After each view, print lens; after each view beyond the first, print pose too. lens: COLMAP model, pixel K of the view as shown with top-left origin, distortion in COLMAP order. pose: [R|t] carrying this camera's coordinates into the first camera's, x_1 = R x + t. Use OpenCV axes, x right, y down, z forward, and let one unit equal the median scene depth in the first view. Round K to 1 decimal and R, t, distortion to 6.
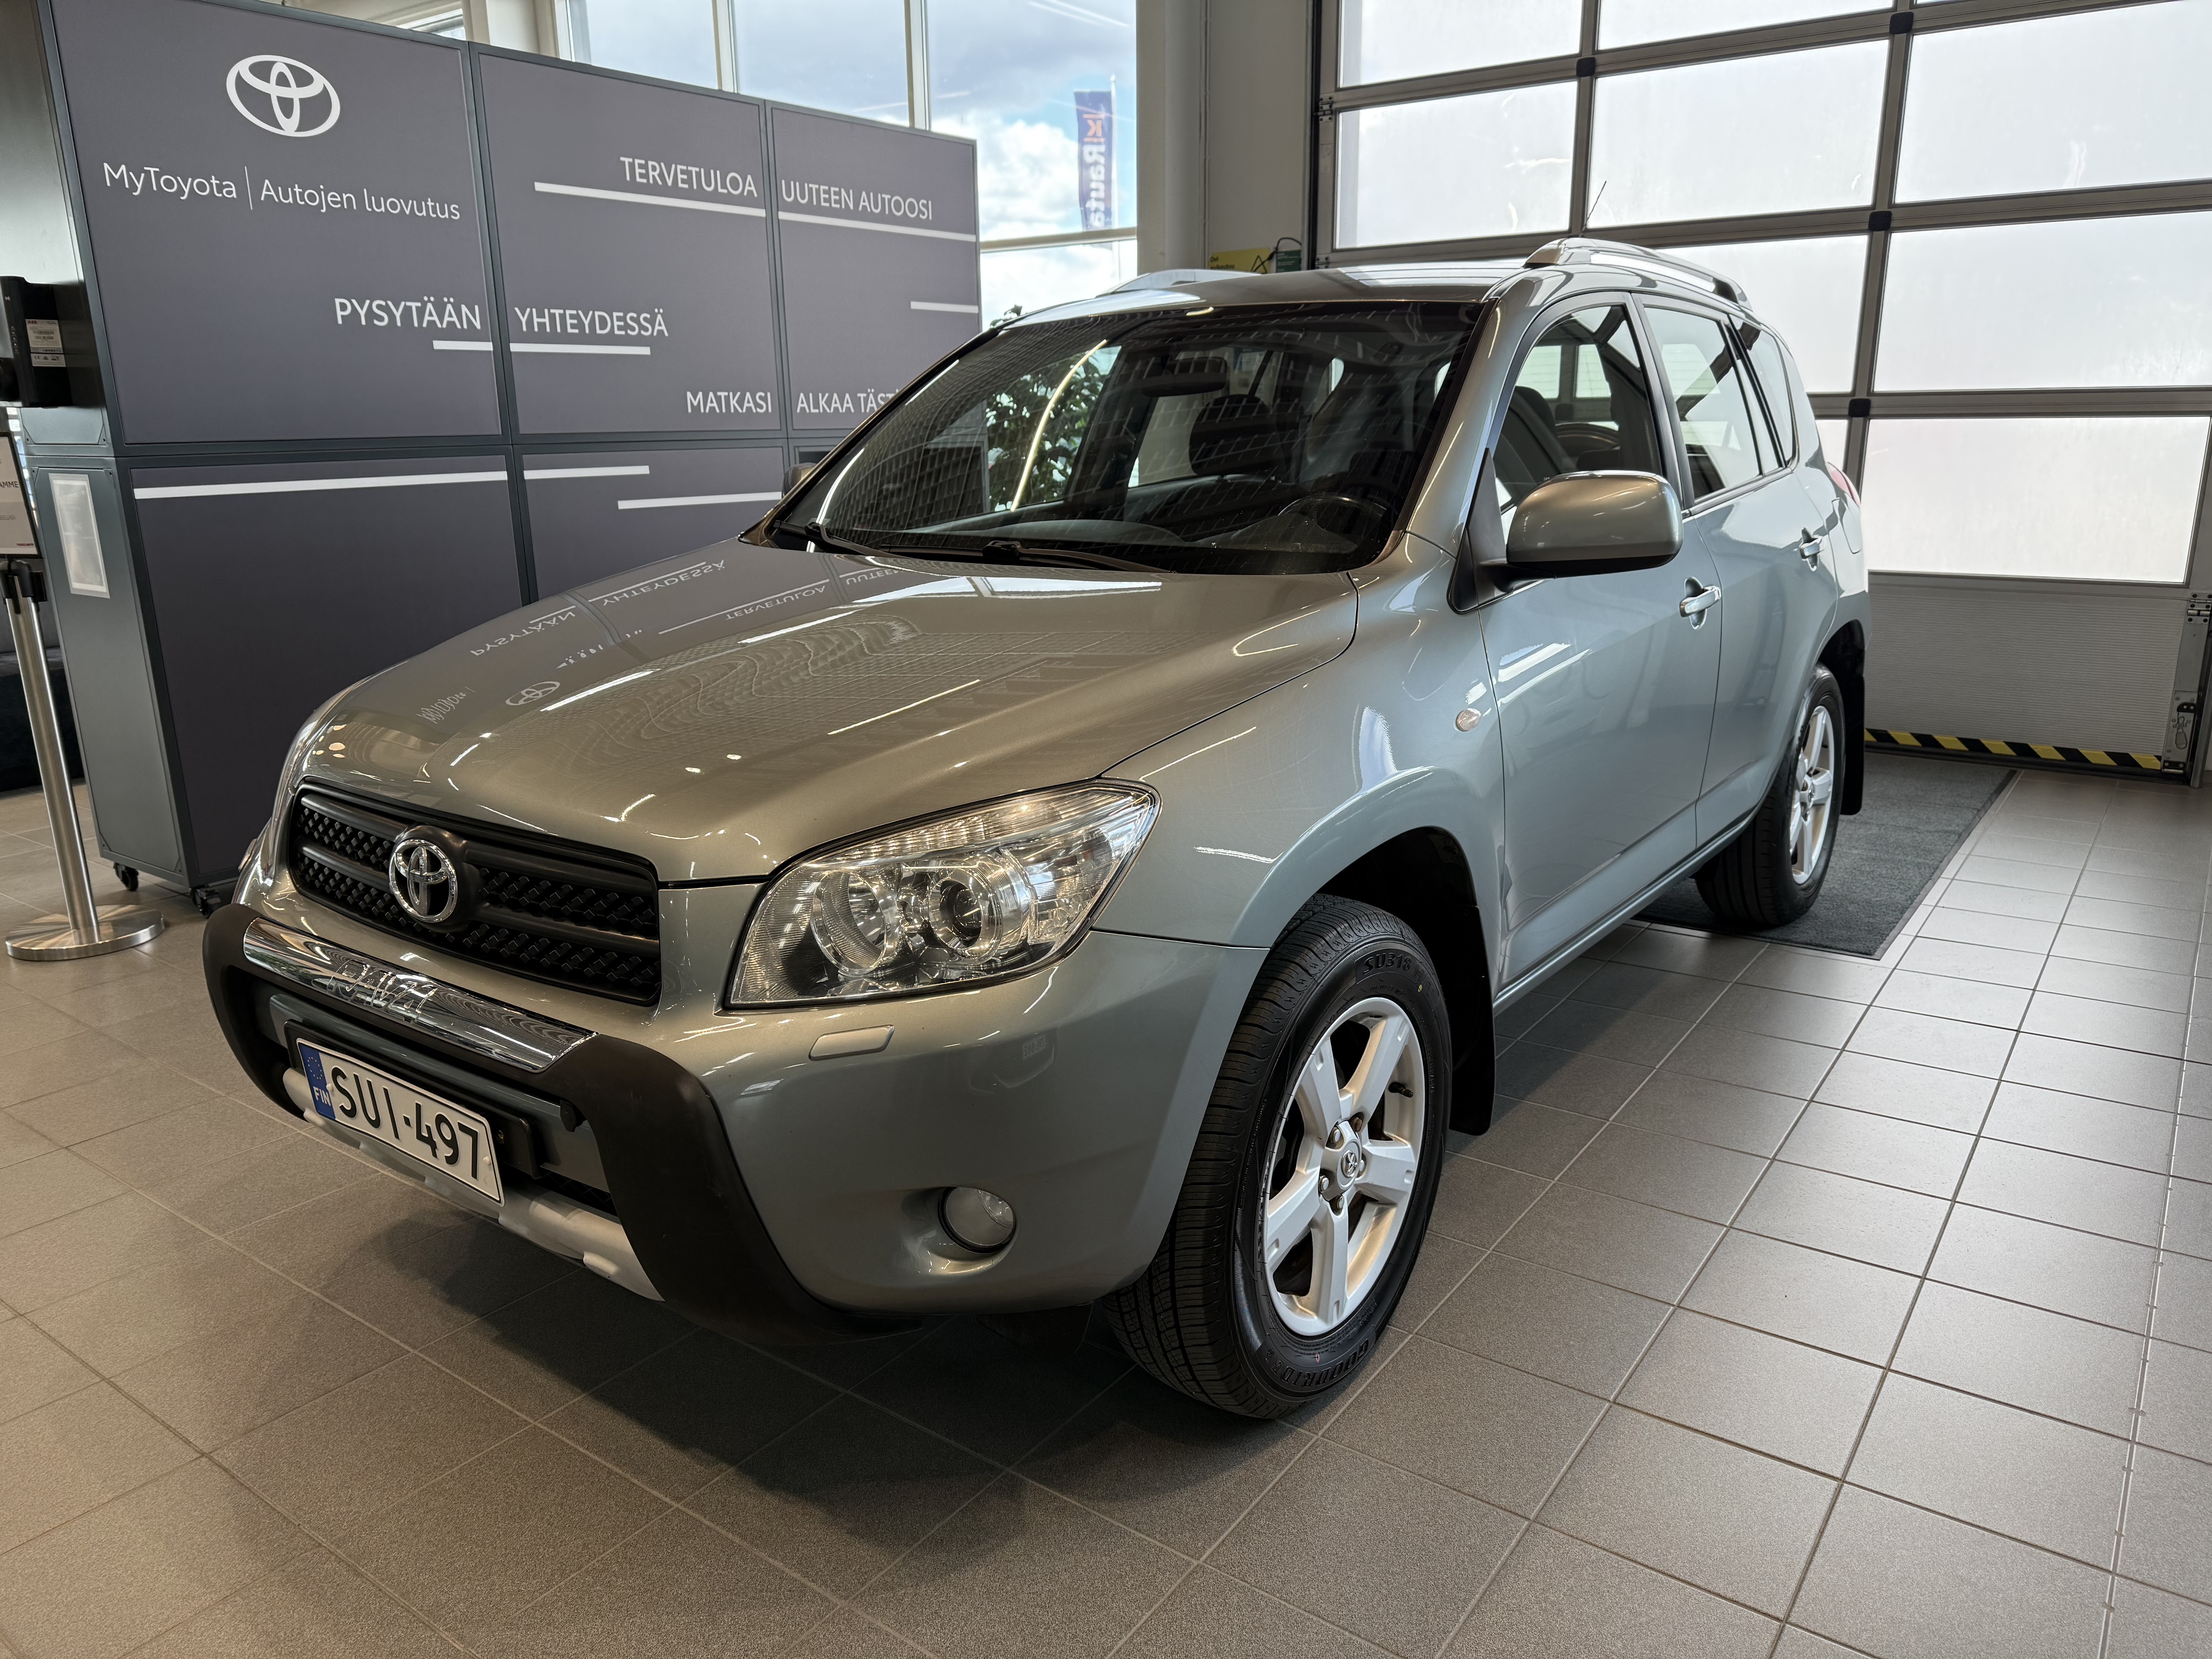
lens RADIAL K [[1545.9, 0, 1115.3], [0, 1545.9, 840.3], [0, 0, 1]] dist [0.009027, -0.005429]
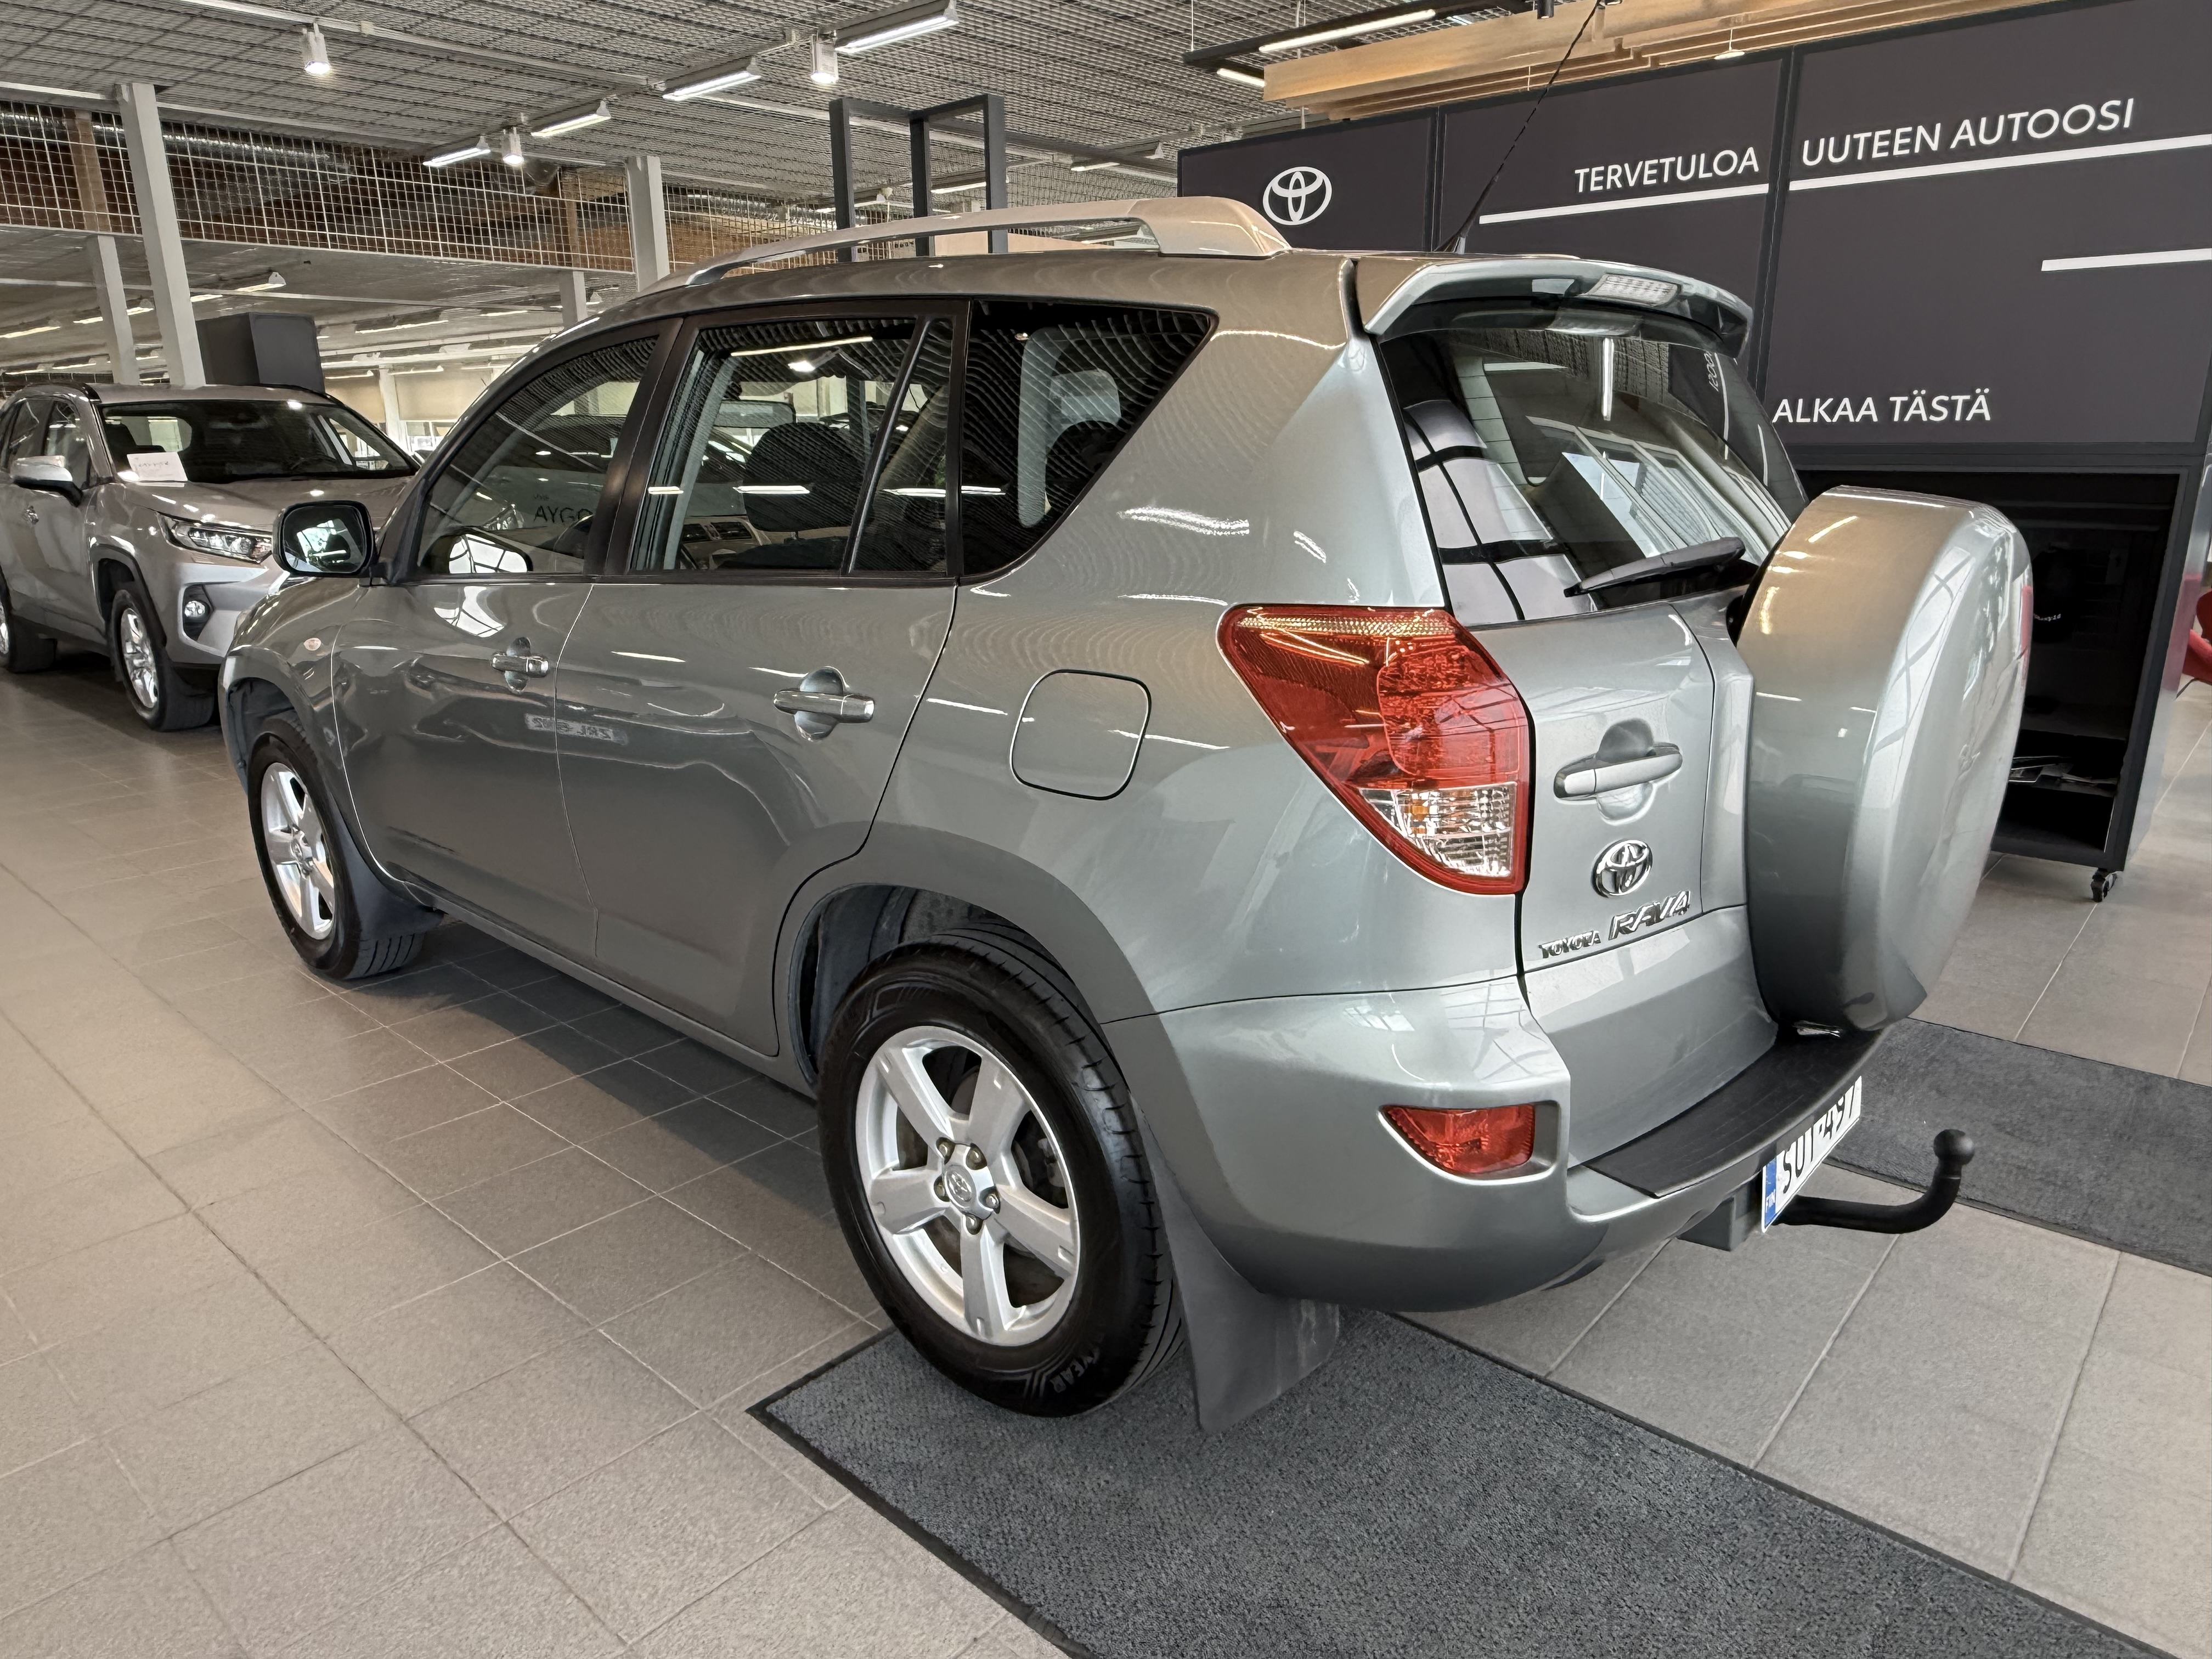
lens RADIAL K [[1429.6, 0, 1105.8], [0, 1429.6, 828.7], [0, 0, 1]] dist [0.007090, 0.002718]
pose [[-0.088173, 0.288956, -0.953273, 0.684941], [-0.254302, 0.918758, 0.302016, -0.236293], [0.963097, 0.269049, -0.007528, 0.780463]]
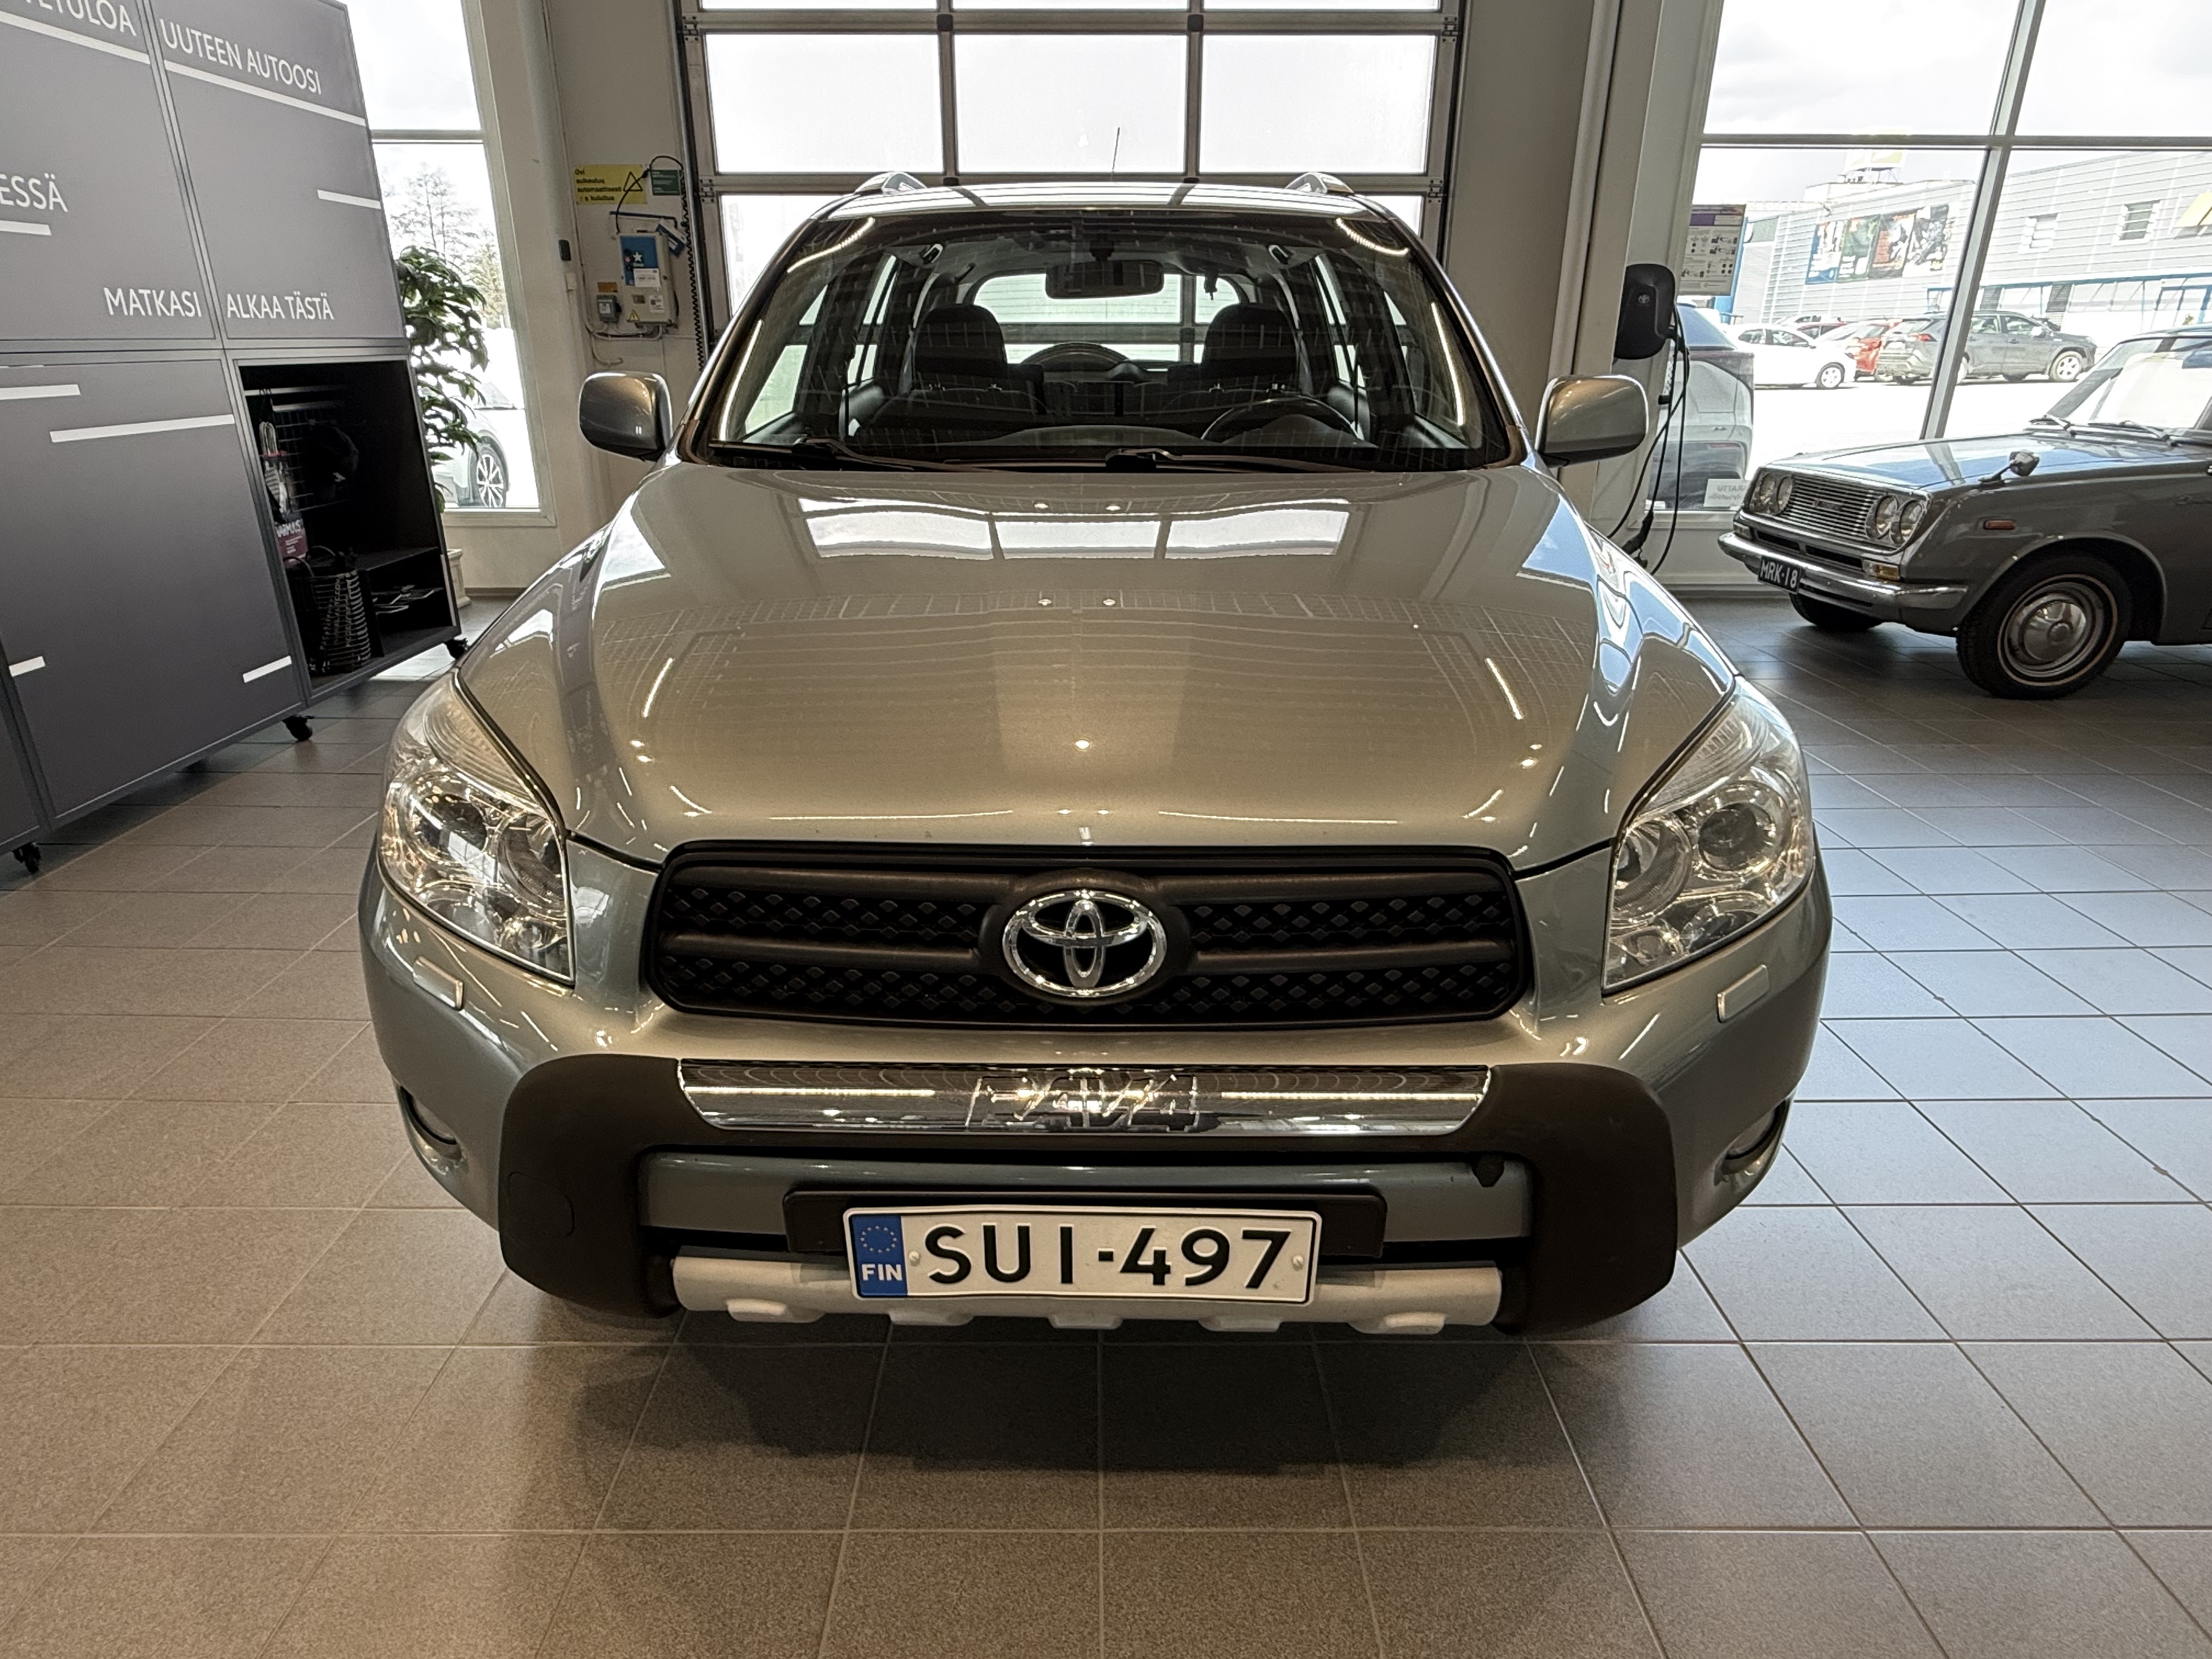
lens RADIAL K [[1253.6, 0, 1094.2], [0, 1253.6, 820.7], [0, 0, 1]] dist [-0.004007, 0.003490]
pose [[0.810726, -0.196525, 0.551455, -0.275211], [0.141901, 0.979848, 0.140577, -0.042026], [-0.567969, -0.035717, 0.822275, 0.180873]]
